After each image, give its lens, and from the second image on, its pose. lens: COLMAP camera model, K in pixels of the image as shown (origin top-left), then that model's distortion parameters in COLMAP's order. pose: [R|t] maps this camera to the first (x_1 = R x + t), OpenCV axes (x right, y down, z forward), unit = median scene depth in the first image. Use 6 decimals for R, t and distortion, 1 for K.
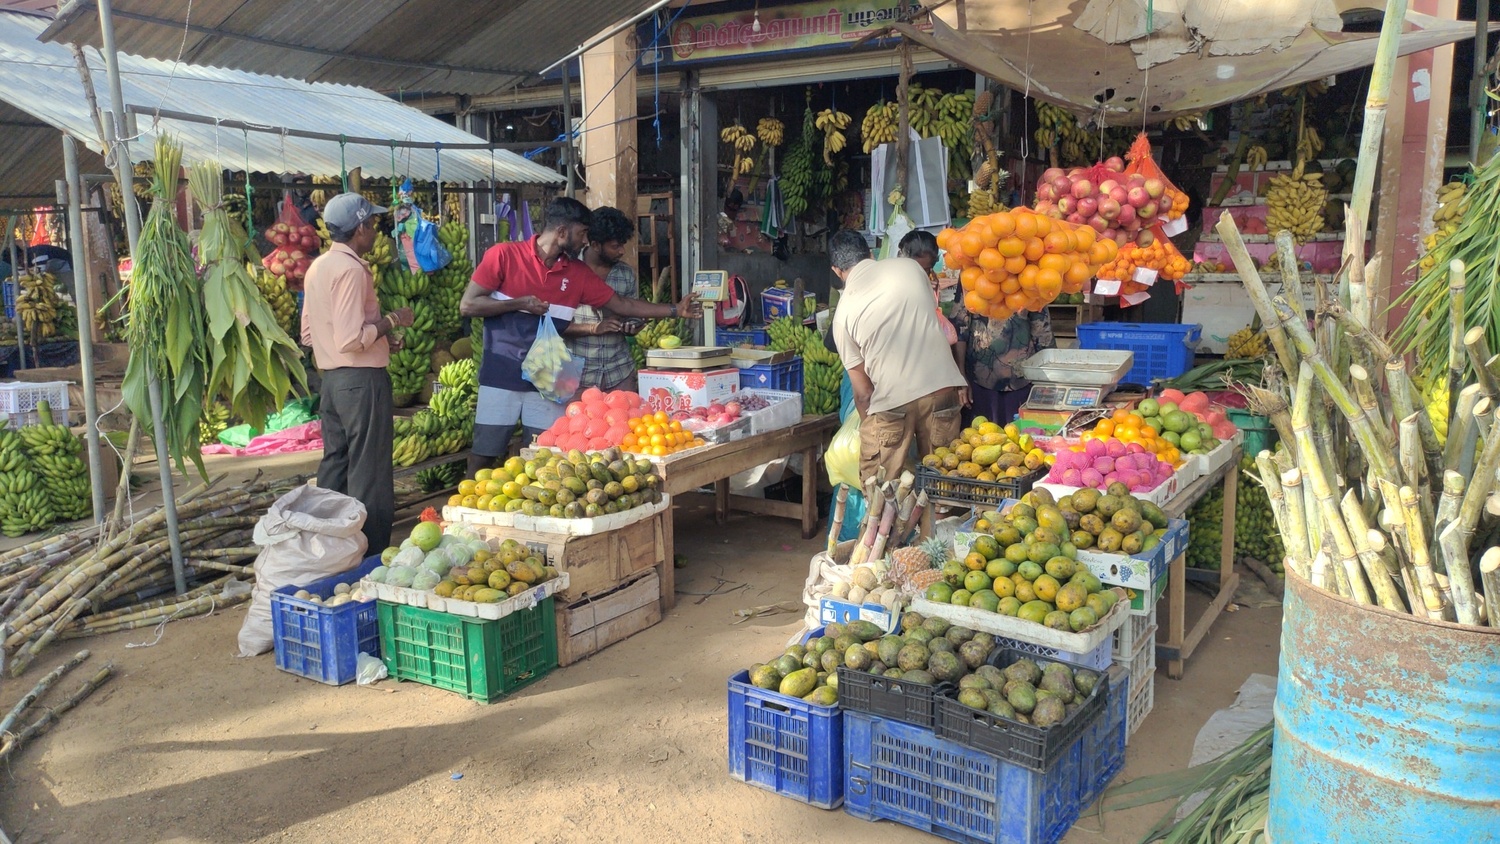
lens RADIAL K [[1101.6, 0, 753.4], [0, 1101.6, 417.4], [0, 0, 1]] dist [0.043559, -0.054492]
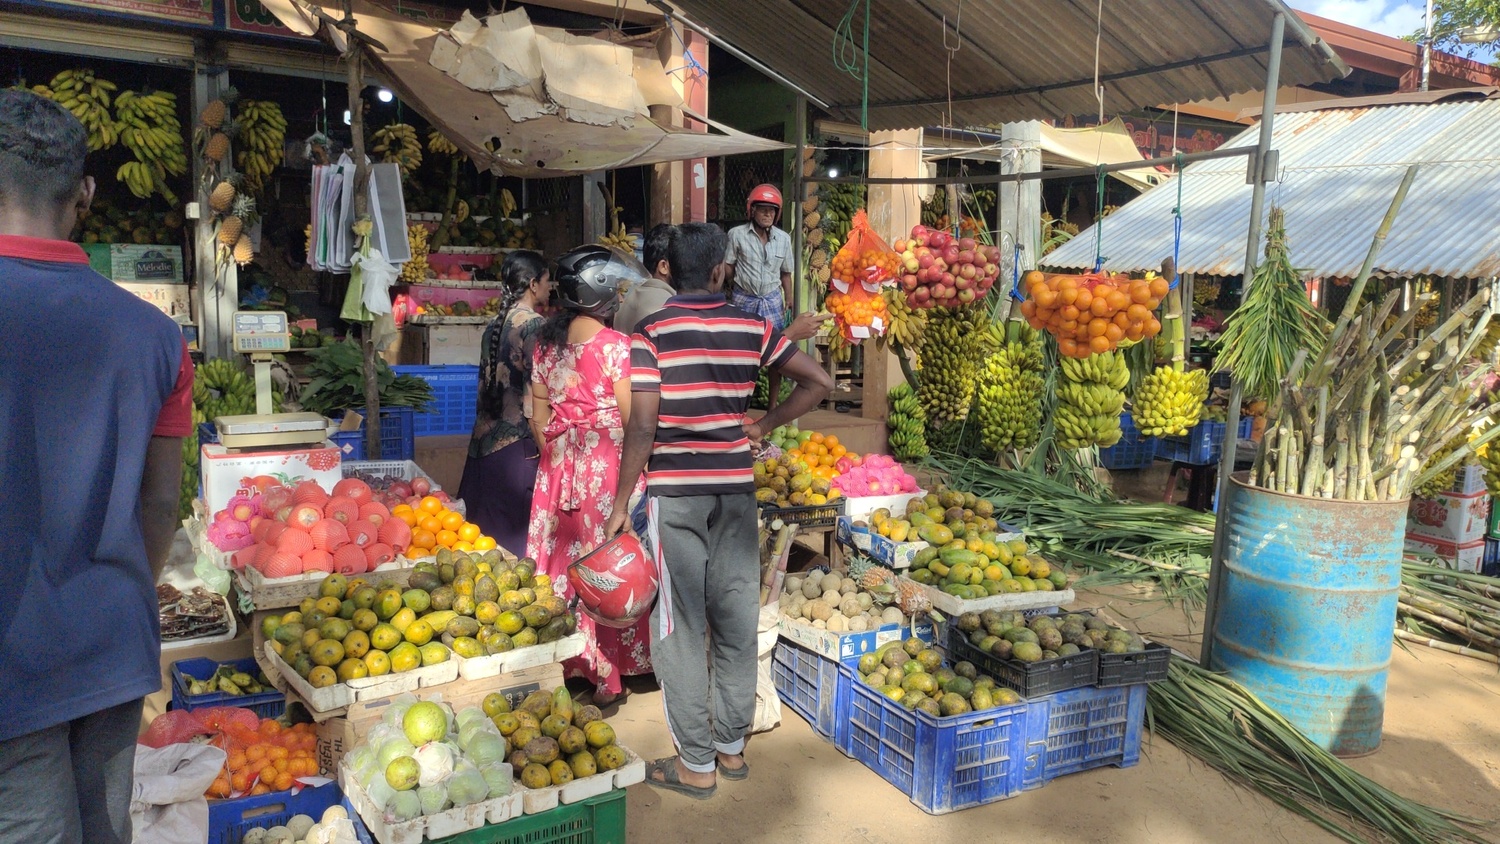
lens RADIAL K [[1101.6, 0, 753.4], [0, 1101.6, 417.4], [0, 0, 1]] dist [0.043559, -0.054492]
pose [[0.448522, -0.079329, 0.890244, -0.495303], [0.112250, 0.993166, 0.031947, -0.044513], [-0.886695, 0.085601, 0.454362, 0.347881]]
